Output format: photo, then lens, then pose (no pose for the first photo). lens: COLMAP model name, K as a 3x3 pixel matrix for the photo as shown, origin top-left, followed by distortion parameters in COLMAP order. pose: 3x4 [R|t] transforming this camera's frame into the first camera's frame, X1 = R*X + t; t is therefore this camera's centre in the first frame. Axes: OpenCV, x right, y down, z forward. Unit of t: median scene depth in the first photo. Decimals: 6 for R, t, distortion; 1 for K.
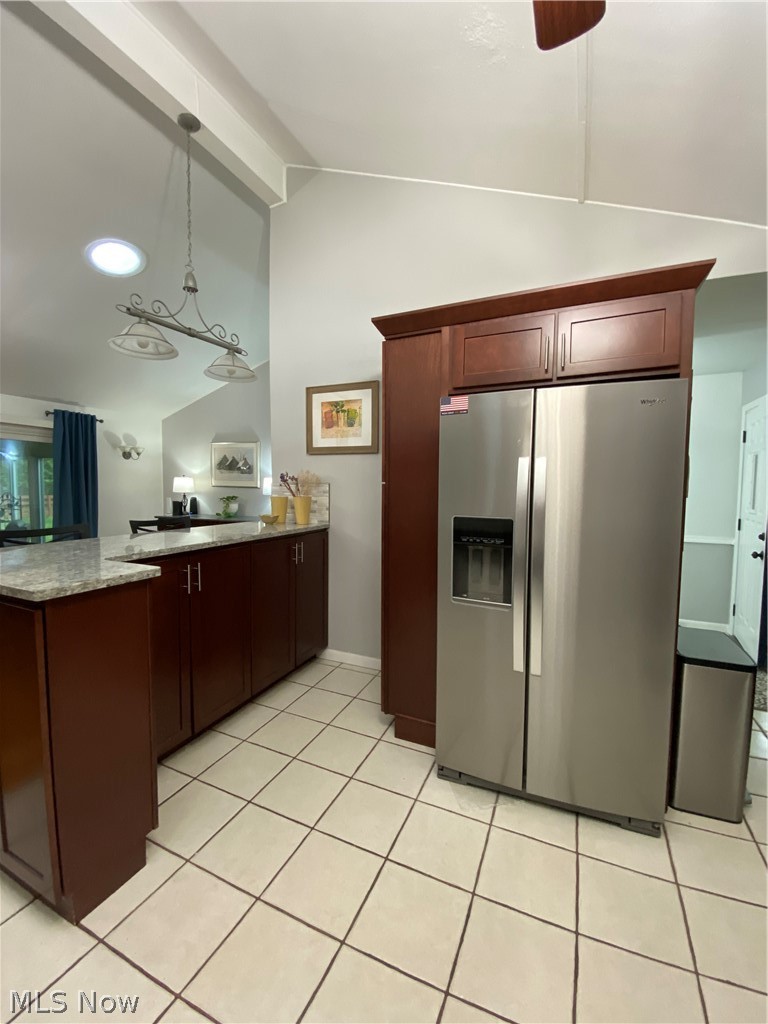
lens RADIAL K [[419.3, 0, 384.0], [0, 419.3, 512.0], [0, 0, 1]] dist [0.000470, -0.000219]
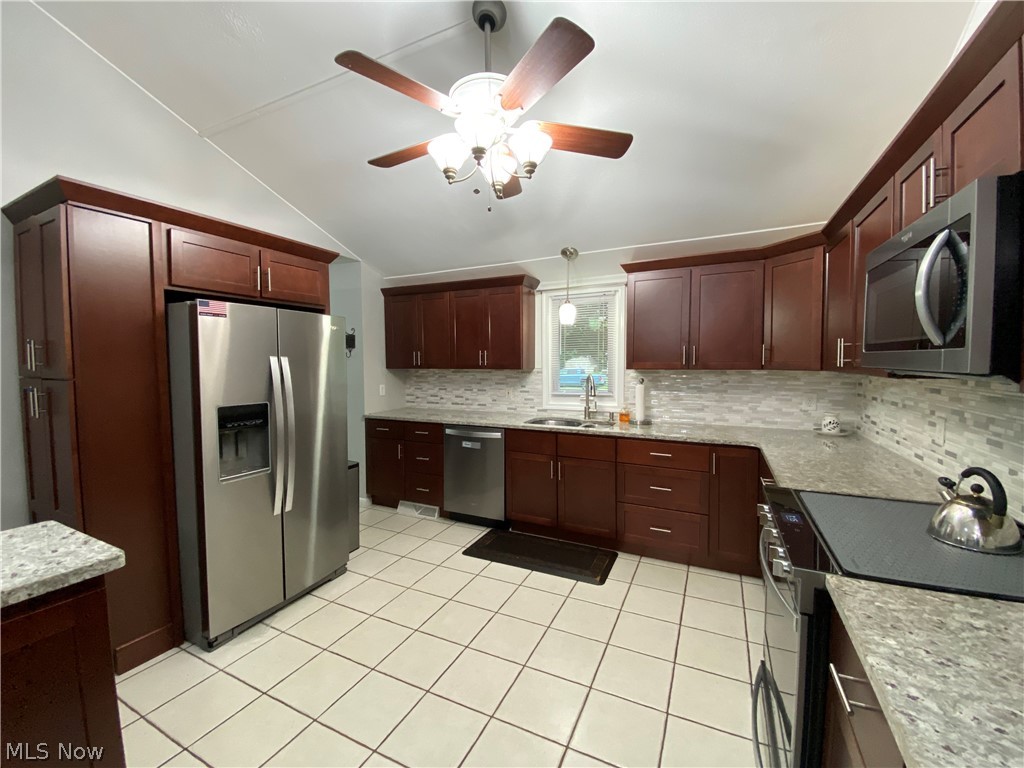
lens RADIAL K [[419.3, 0, 512.0], [0, 419.3, 384.0], [0, 0, 1]] dist [0.000470, -0.000219]
pose [[0.021683, -0.057102, 0.998133, -0.968833], [0.062283, 0.996506, 0.055656, -0.065344], [-0.997823, 0.060960, 0.025164, 0.184752]]
